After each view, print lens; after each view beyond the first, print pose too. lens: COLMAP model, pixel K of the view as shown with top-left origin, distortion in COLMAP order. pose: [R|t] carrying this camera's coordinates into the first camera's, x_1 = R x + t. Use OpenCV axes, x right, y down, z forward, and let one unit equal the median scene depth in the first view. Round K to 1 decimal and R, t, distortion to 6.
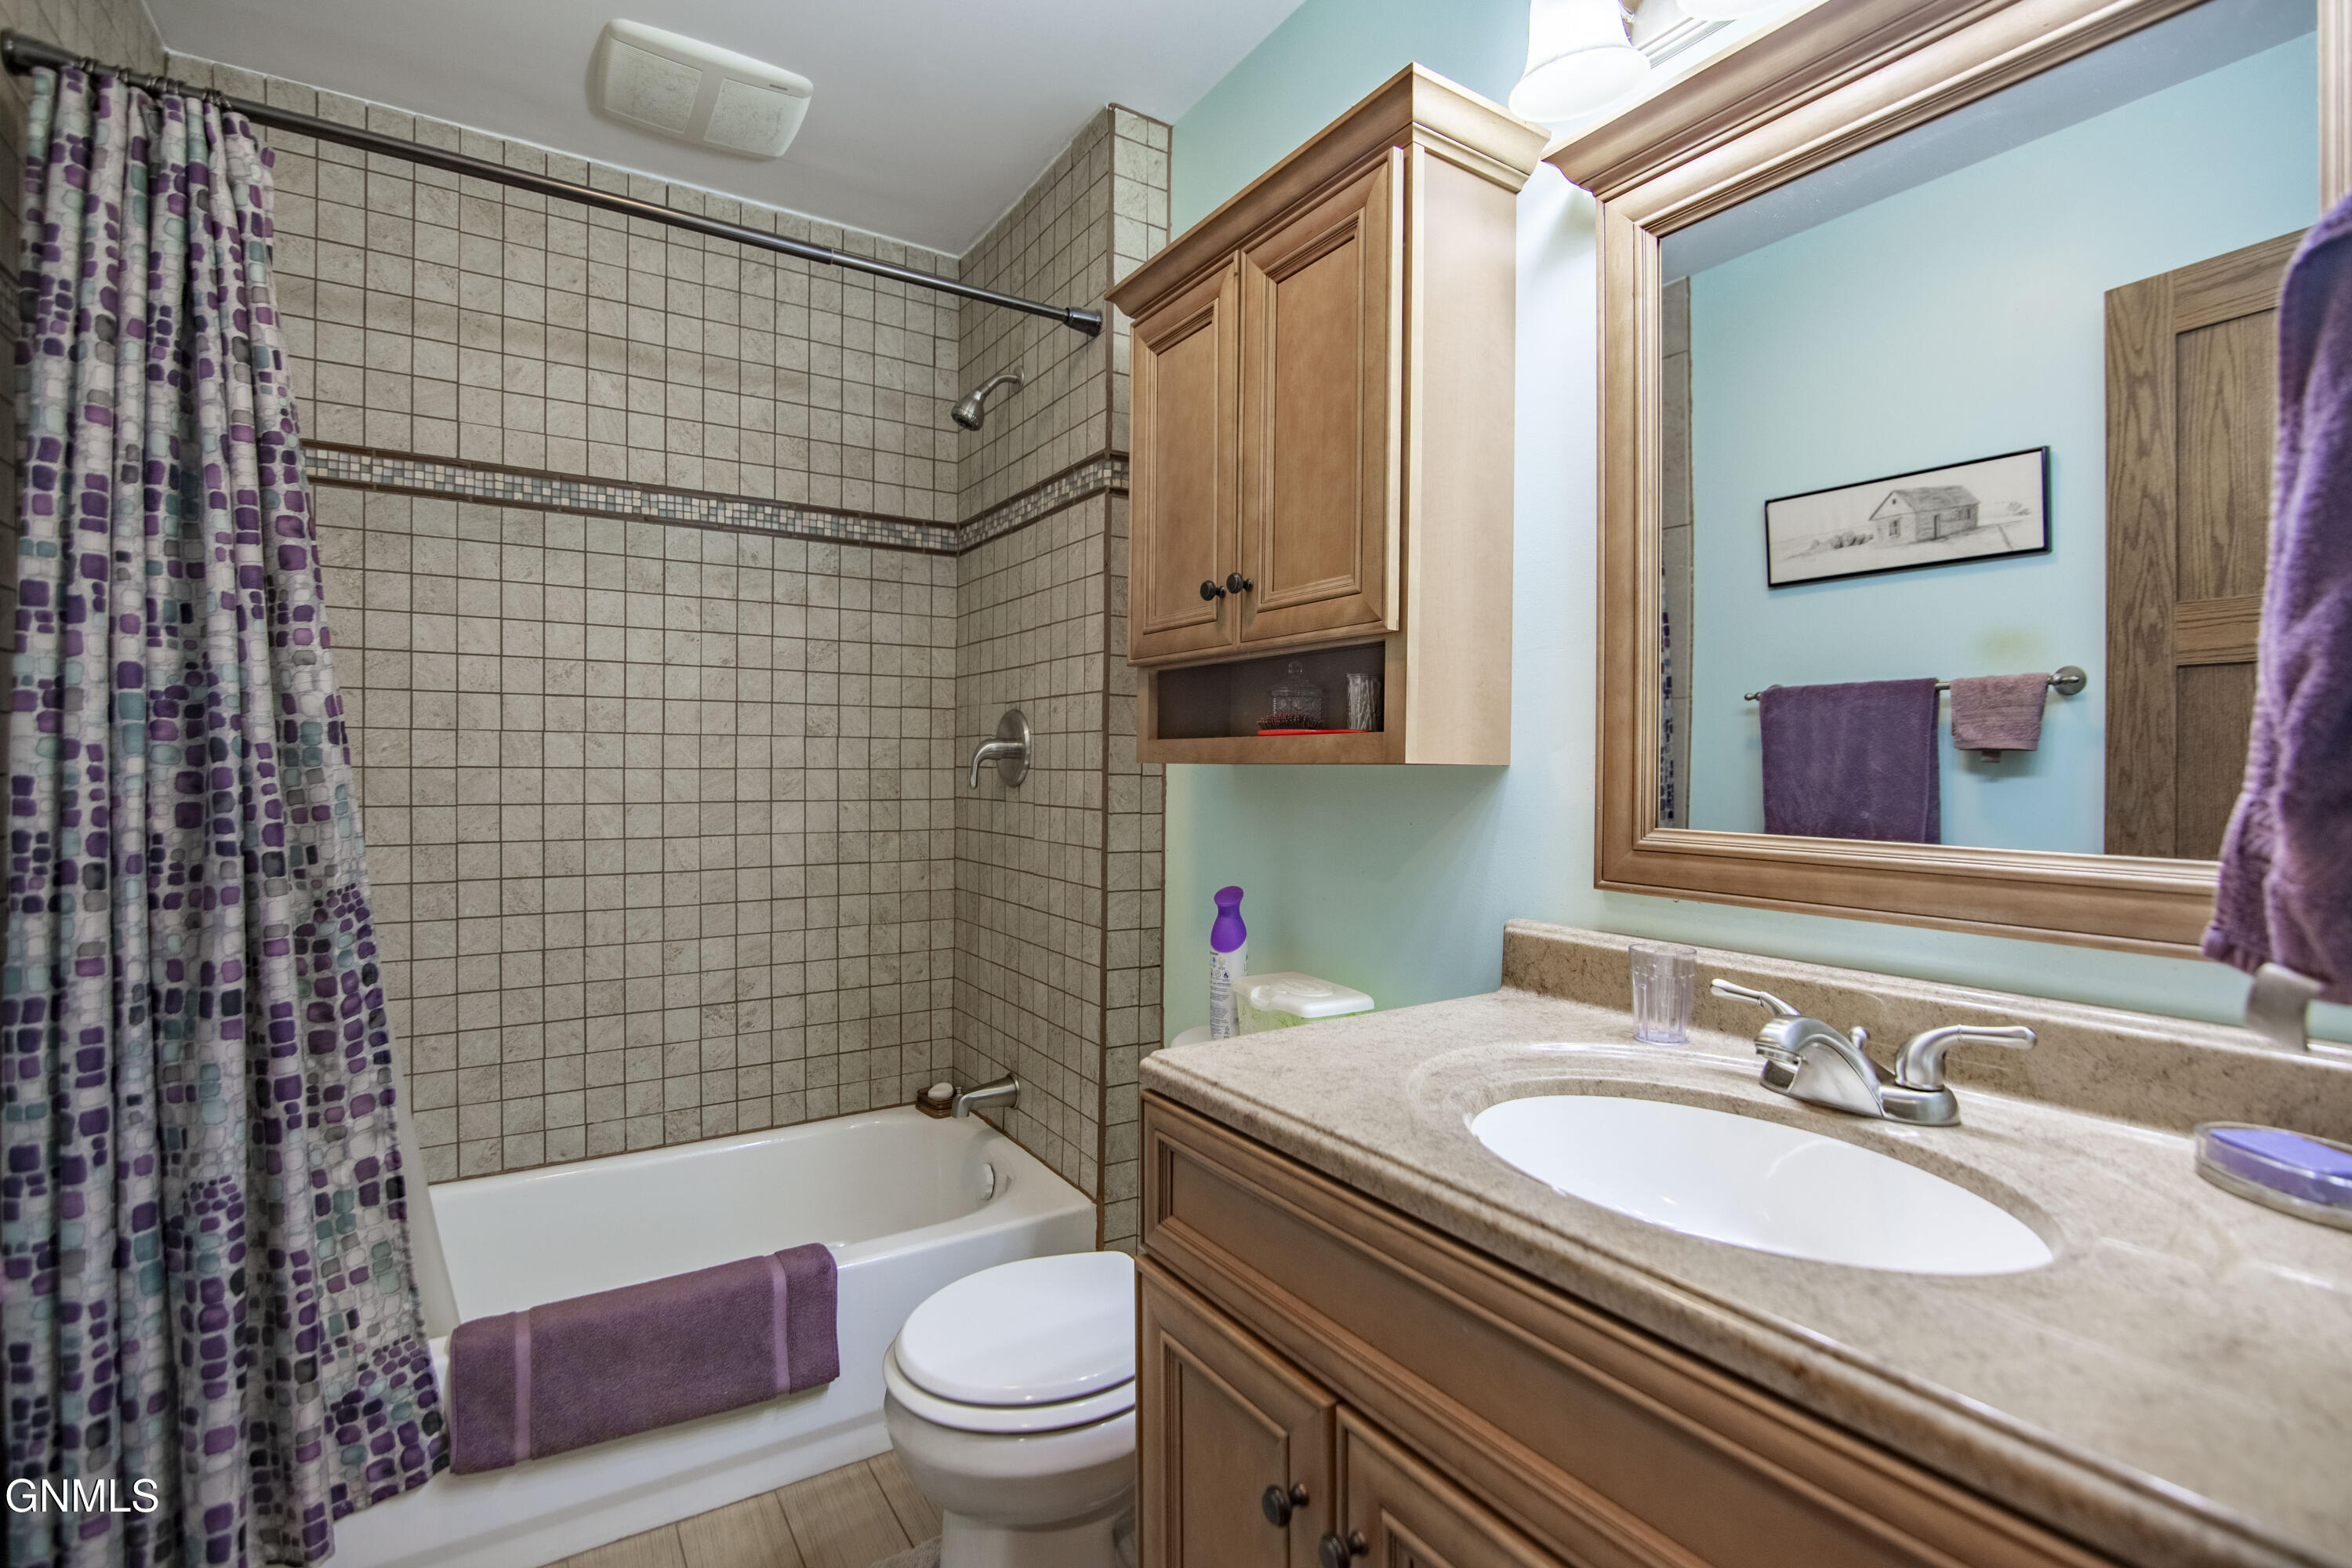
lens RADIAL K [[1084.6, 0, 1182.5], [0, 1084.6, 782.5], [0, 0, 1]] dist [-0.021170, 0.000469]
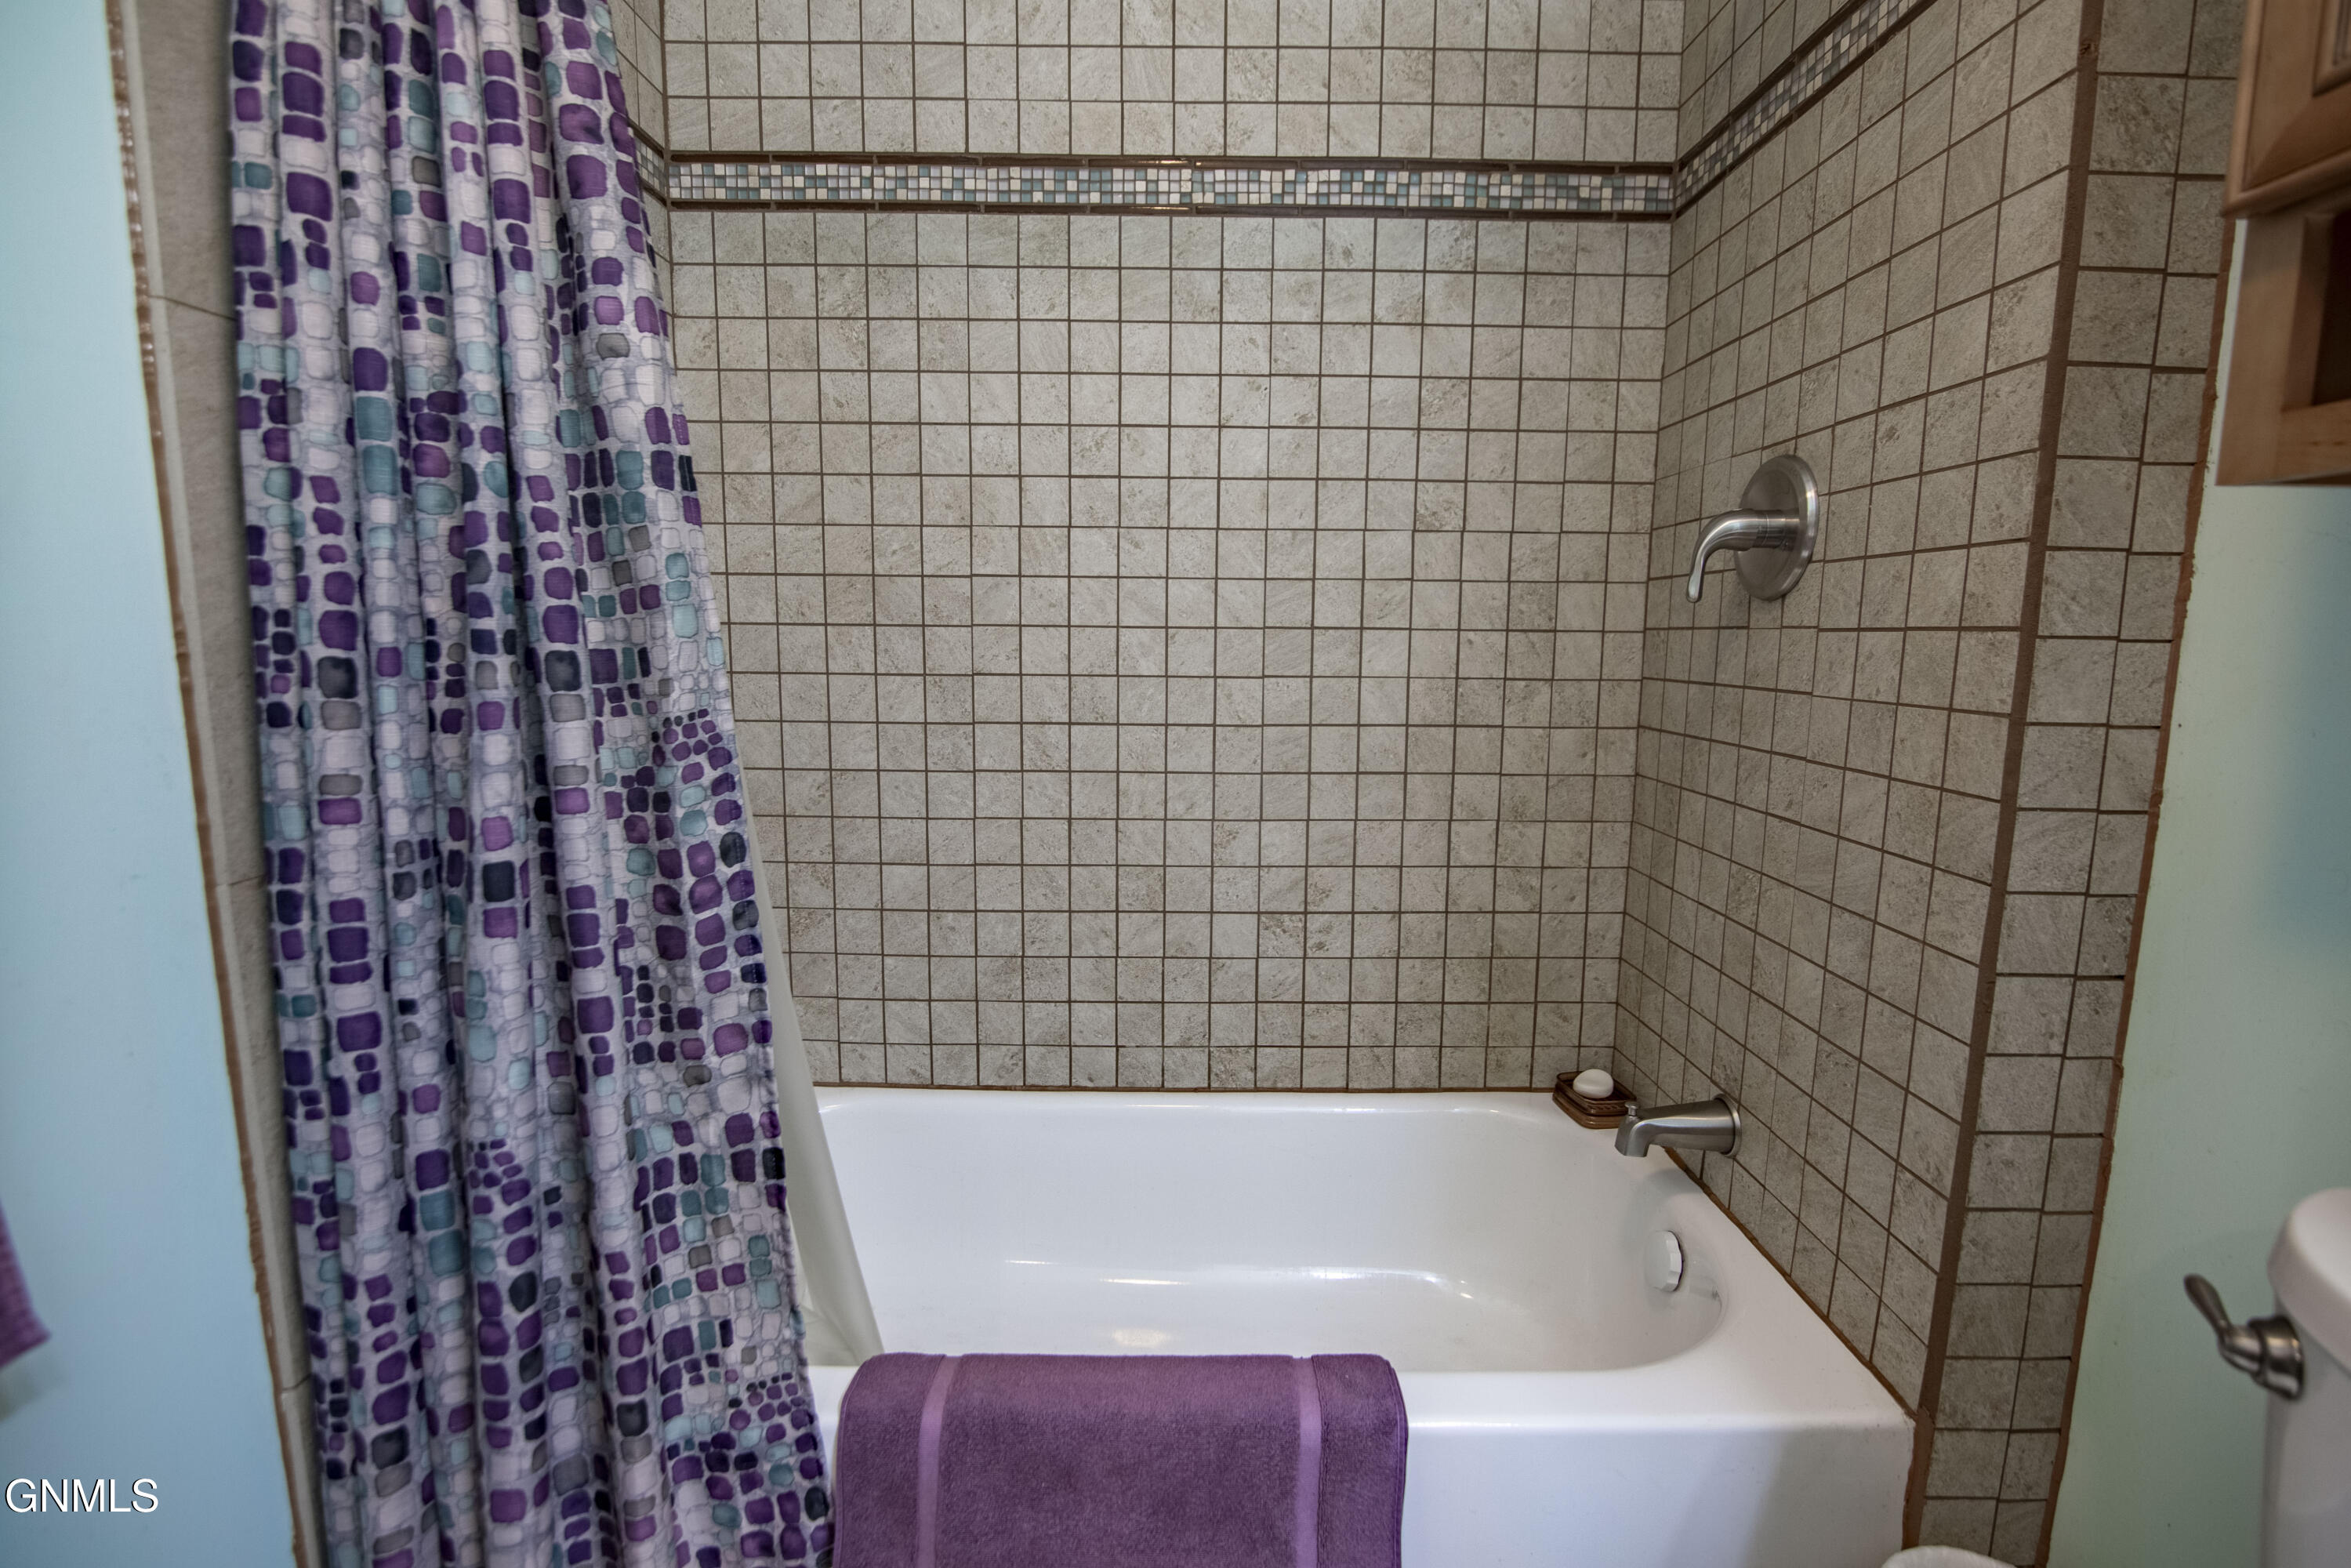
lens RADIAL K [[1084.2, 0, 1182.0], [0, 1084.2, 782.5], [0, 0, 1]] dist [-0.021170, 0.000469]
pose [[0.842392, 0.074788, -0.533650, -0.124159], [-0.013124, 0.992876, 0.118429, 0.040069], [0.538705, -0.092759, 0.837372, 0.424884]]
